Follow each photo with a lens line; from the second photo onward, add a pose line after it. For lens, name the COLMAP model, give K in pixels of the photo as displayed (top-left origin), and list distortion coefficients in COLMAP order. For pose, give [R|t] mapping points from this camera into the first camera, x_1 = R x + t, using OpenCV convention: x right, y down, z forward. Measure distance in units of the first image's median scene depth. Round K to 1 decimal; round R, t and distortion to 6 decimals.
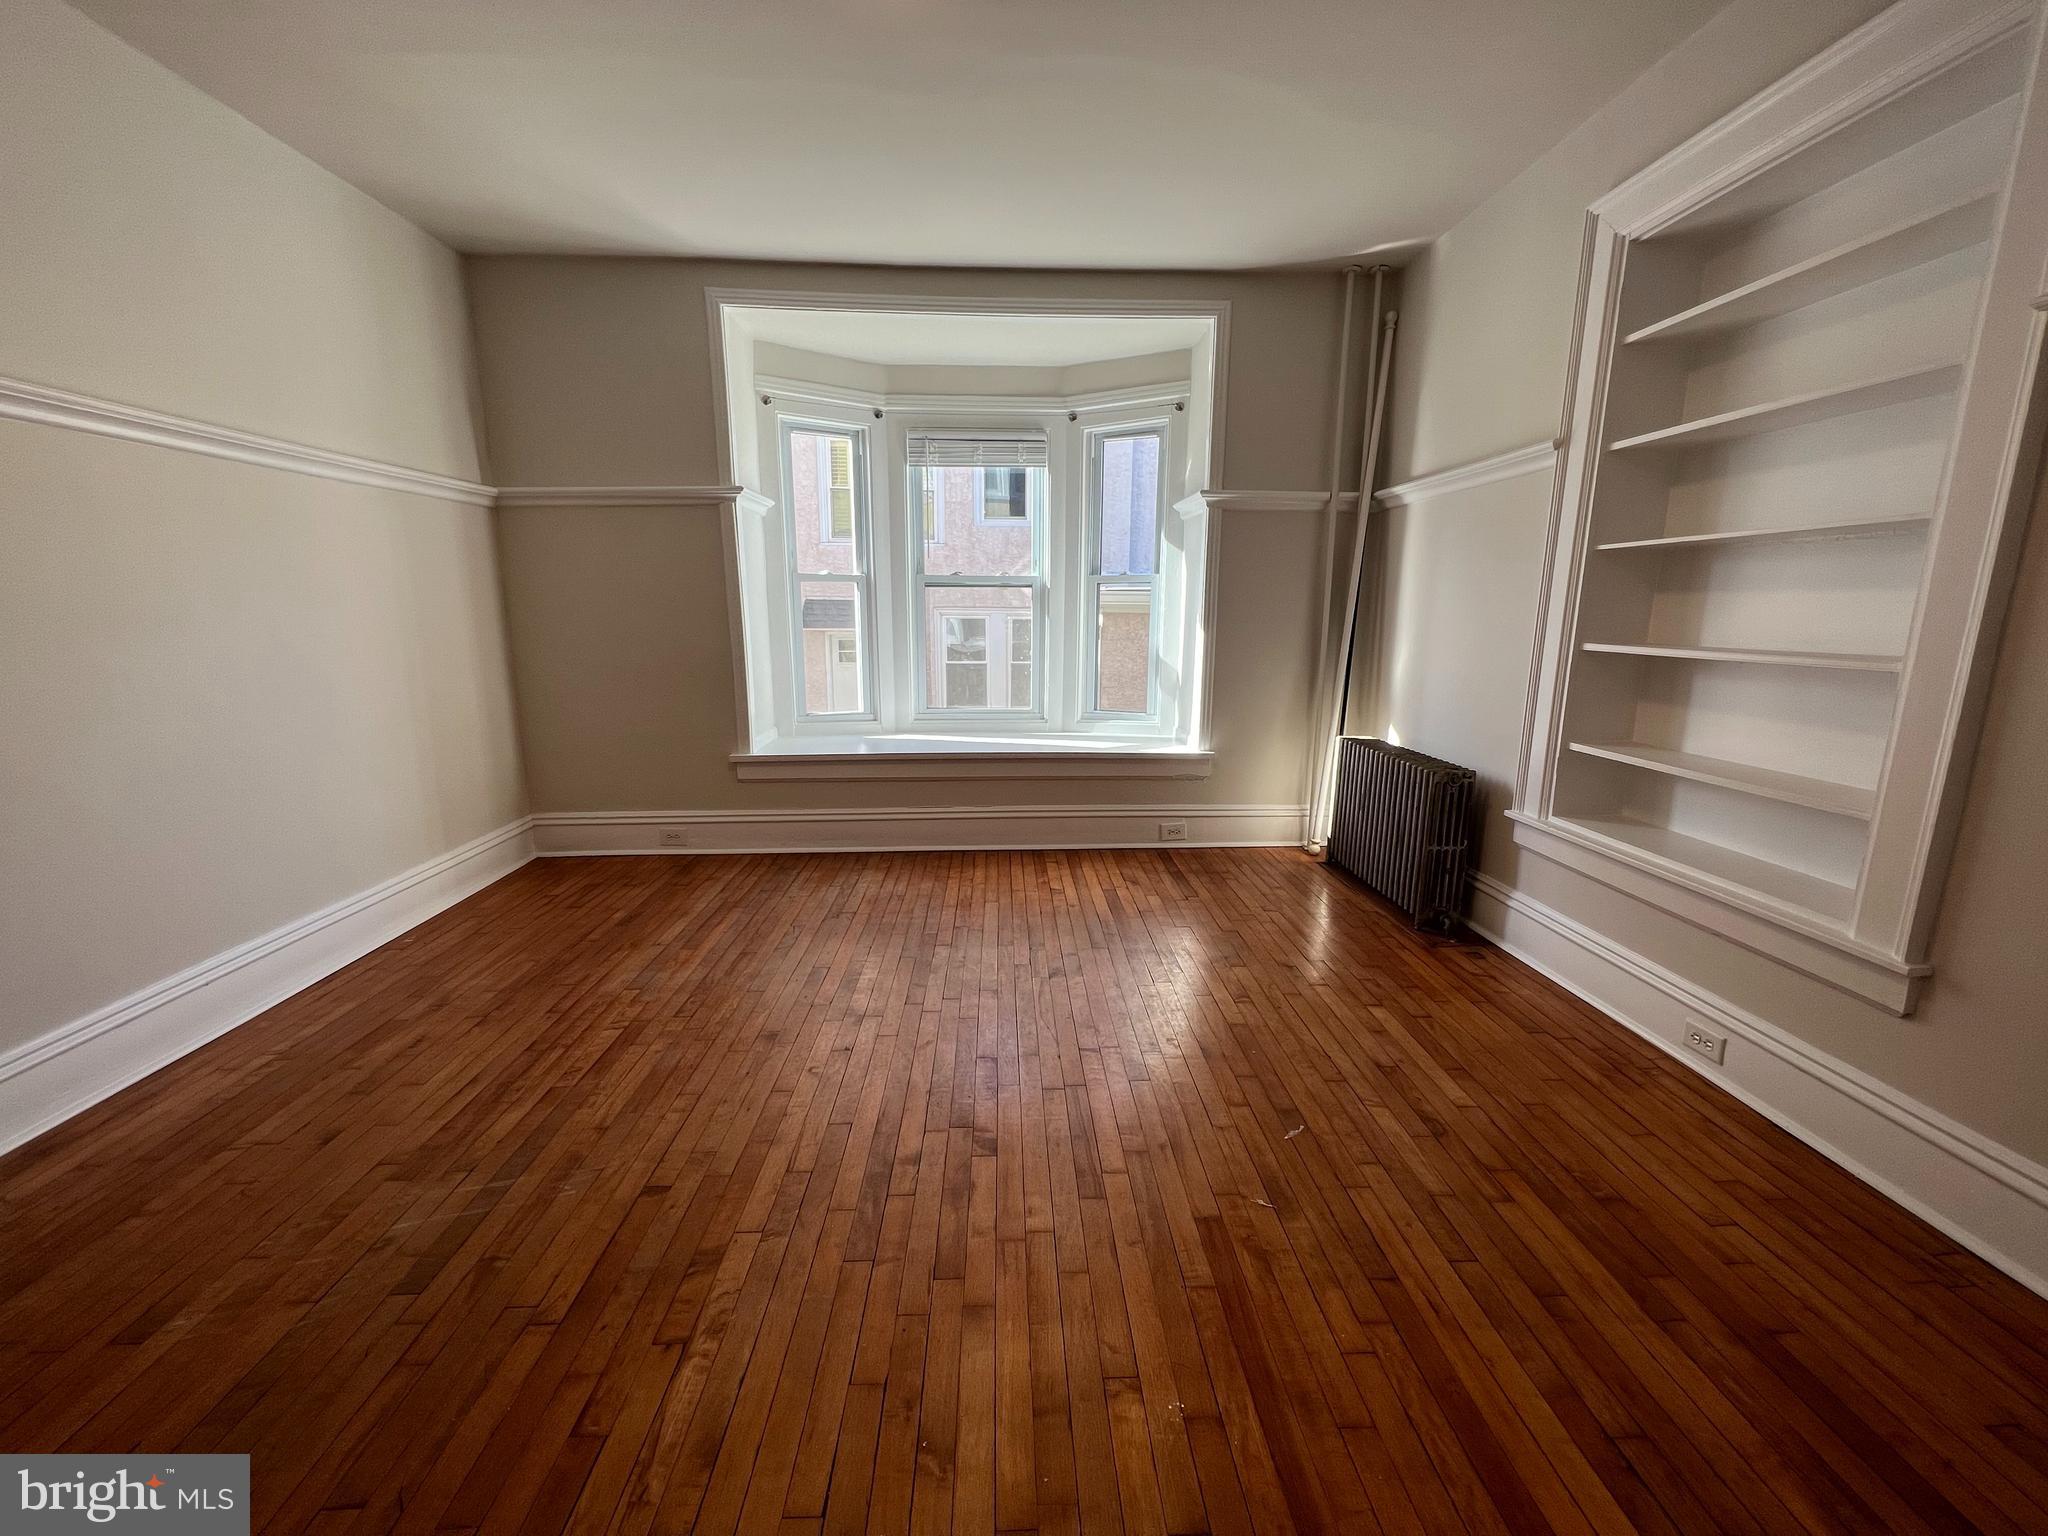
lens RADIAL K [[820.3, 0, 1026.0], [0, 820.3, 771.2], [0, 0, 1]] dist [-0.001683, 0.000032]
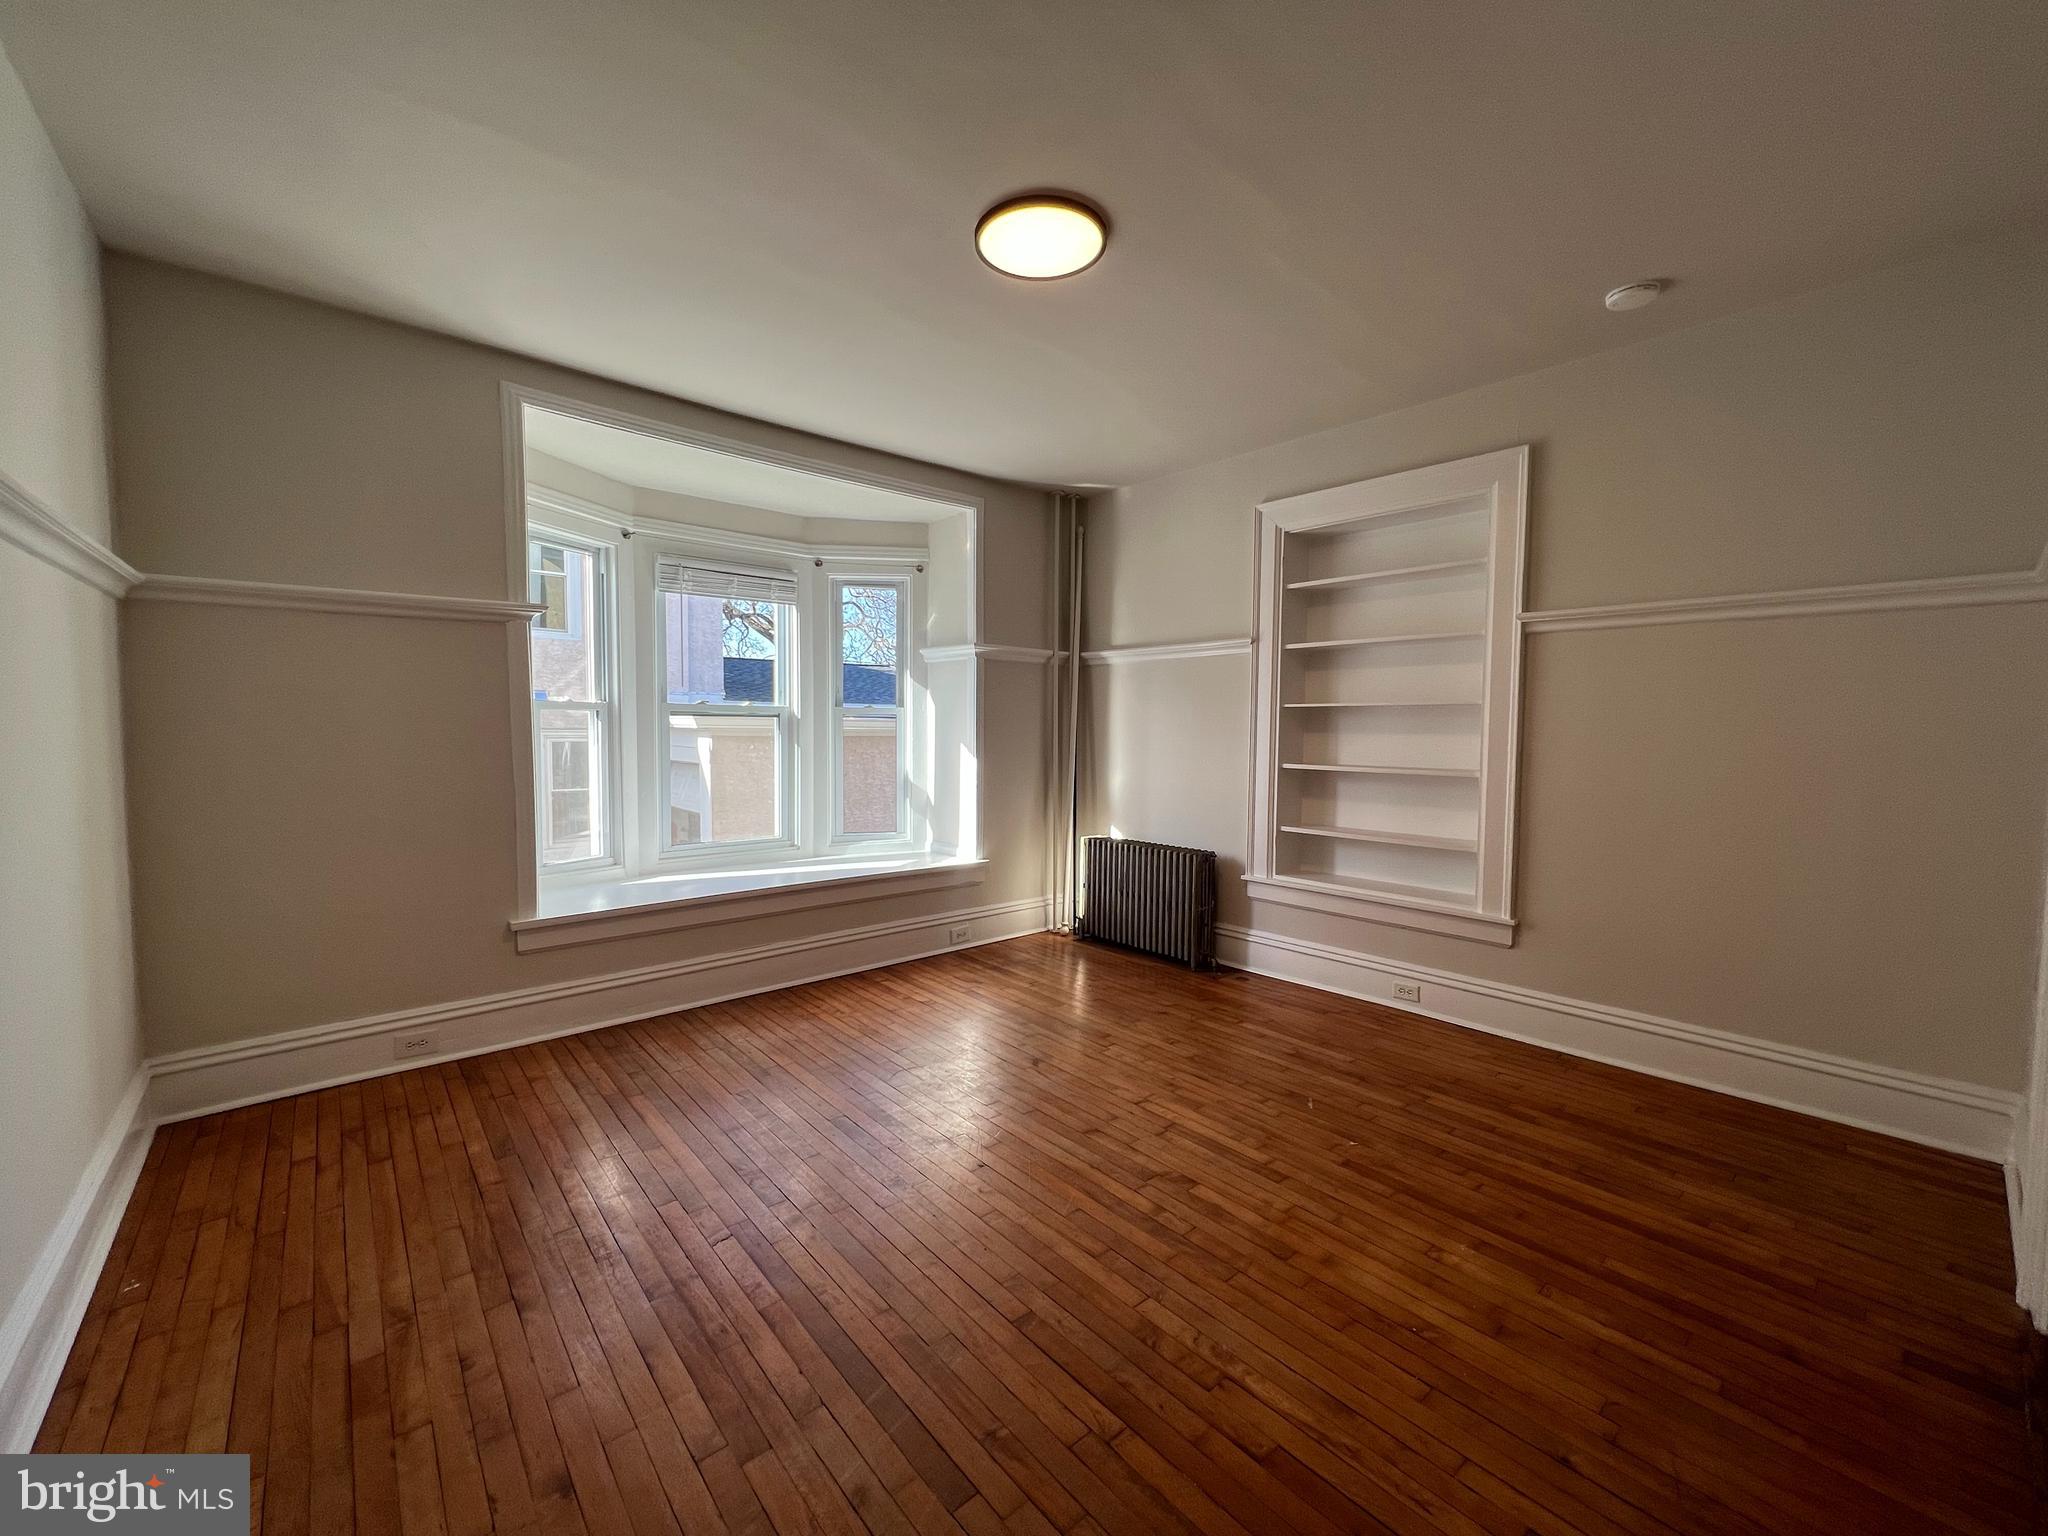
lens RADIAL K [[820.3, 0, 1026.0], [0, 820.3, 771.2], [0, 0, 1]] dist [-0.001683, 0.000032]
pose [[0.782886, -0.031290, 0.621377, -0.502138], [0.116404, 0.988465, -0.096885, -0.032163], [-0.611178, 0.148181, 0.777498, 0.046435]]
